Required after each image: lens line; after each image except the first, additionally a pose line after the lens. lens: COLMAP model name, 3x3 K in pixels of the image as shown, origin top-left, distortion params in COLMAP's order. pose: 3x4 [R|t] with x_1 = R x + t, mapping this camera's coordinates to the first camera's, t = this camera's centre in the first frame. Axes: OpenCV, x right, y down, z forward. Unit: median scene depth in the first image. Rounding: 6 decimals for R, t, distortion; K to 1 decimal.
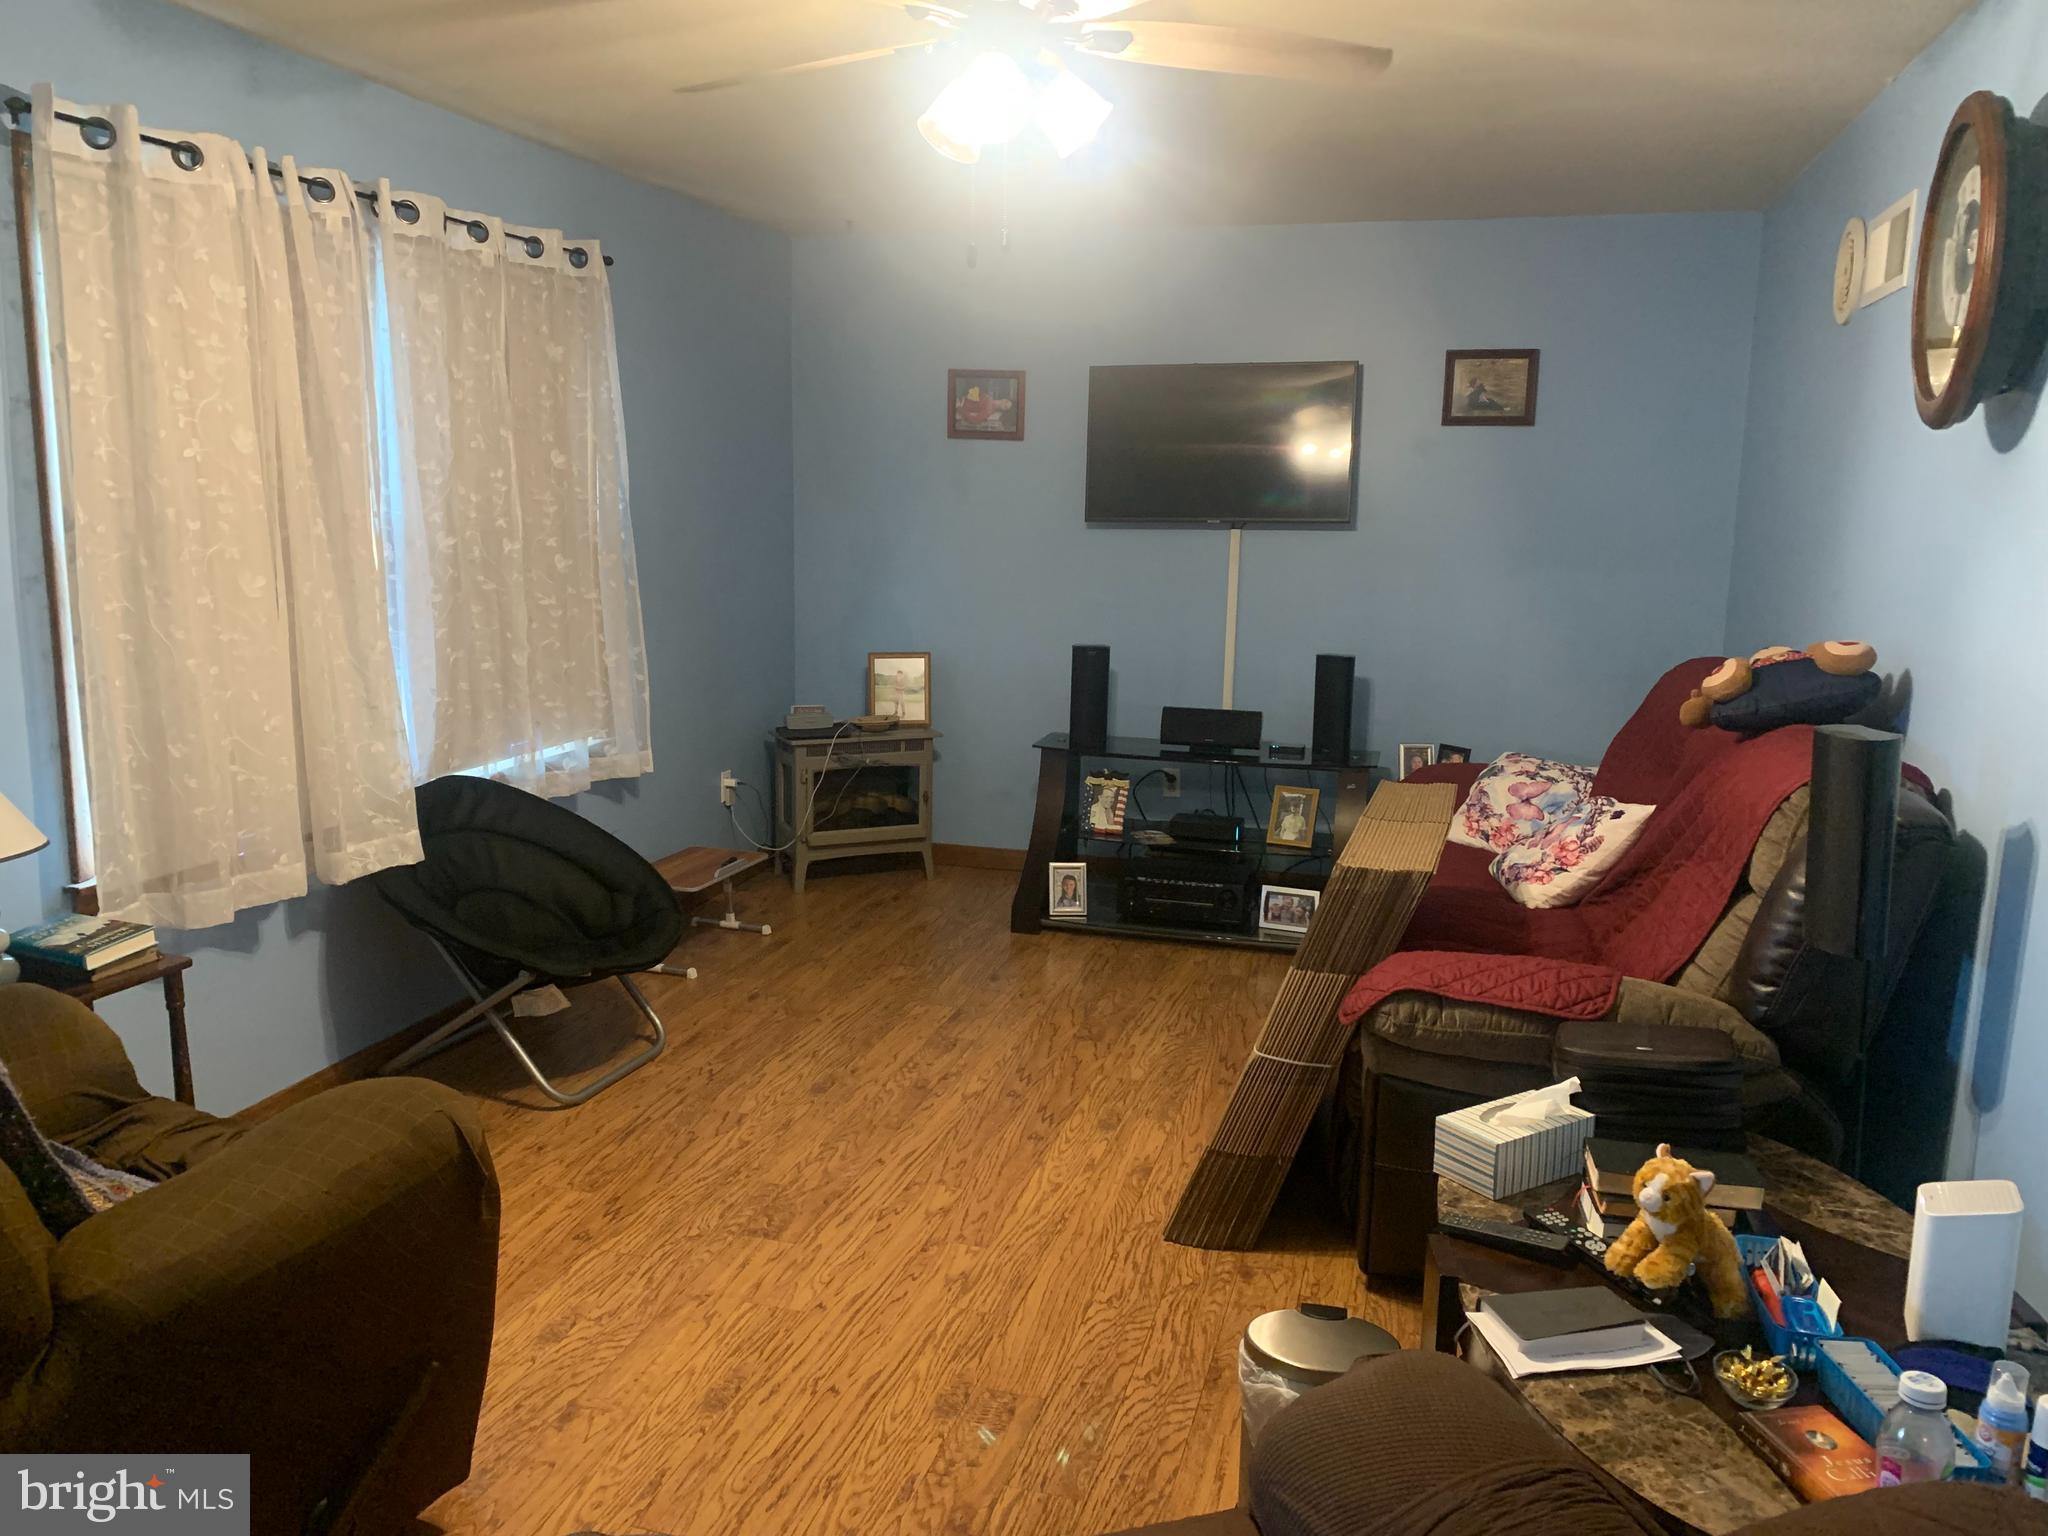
lens RADIAL K [[1560.5, 0, 1009.6], [0, 1560.5, 780.4], [0, 0, 1]] dist [0.125056, -0.194136]
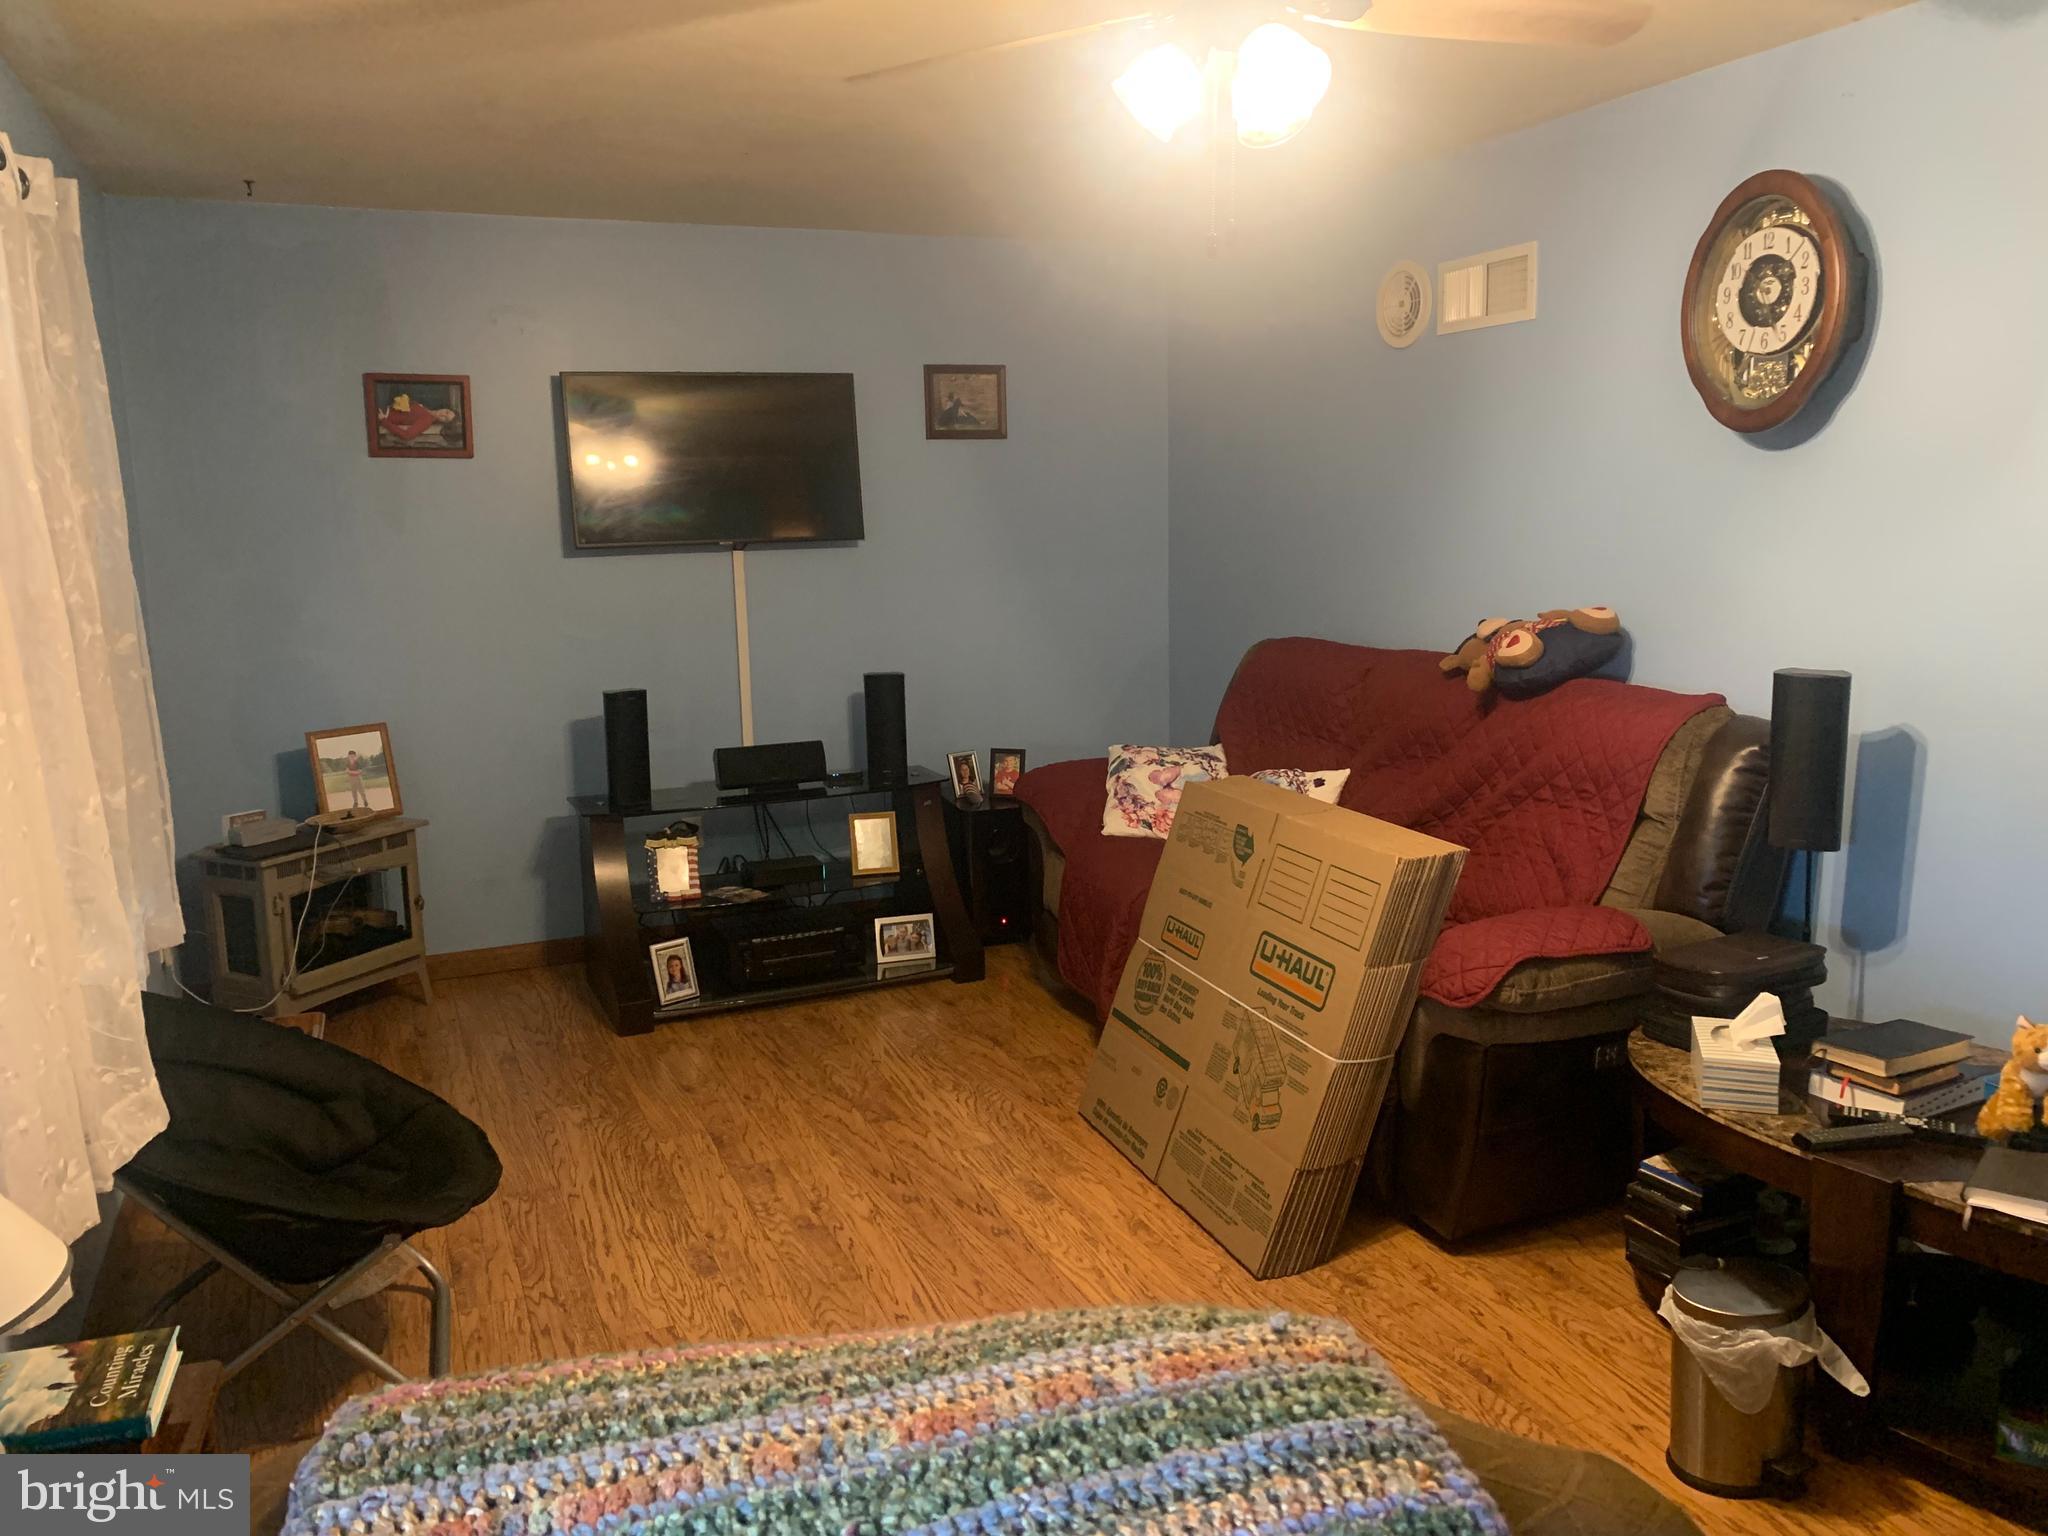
lens RADIAL K [[1567.5, 0, 1024.0], [0, 1567.5, 768.0], [0, 0, 1]] dist [0.083463, -0.131090]
pose [[0.773171, -0.142880, 0.617893, -0.338147], [0.152093, 0.987633, 0.038063, -0.045679], [-0.615690, 0.064548, 0.785340, 0.185401]]
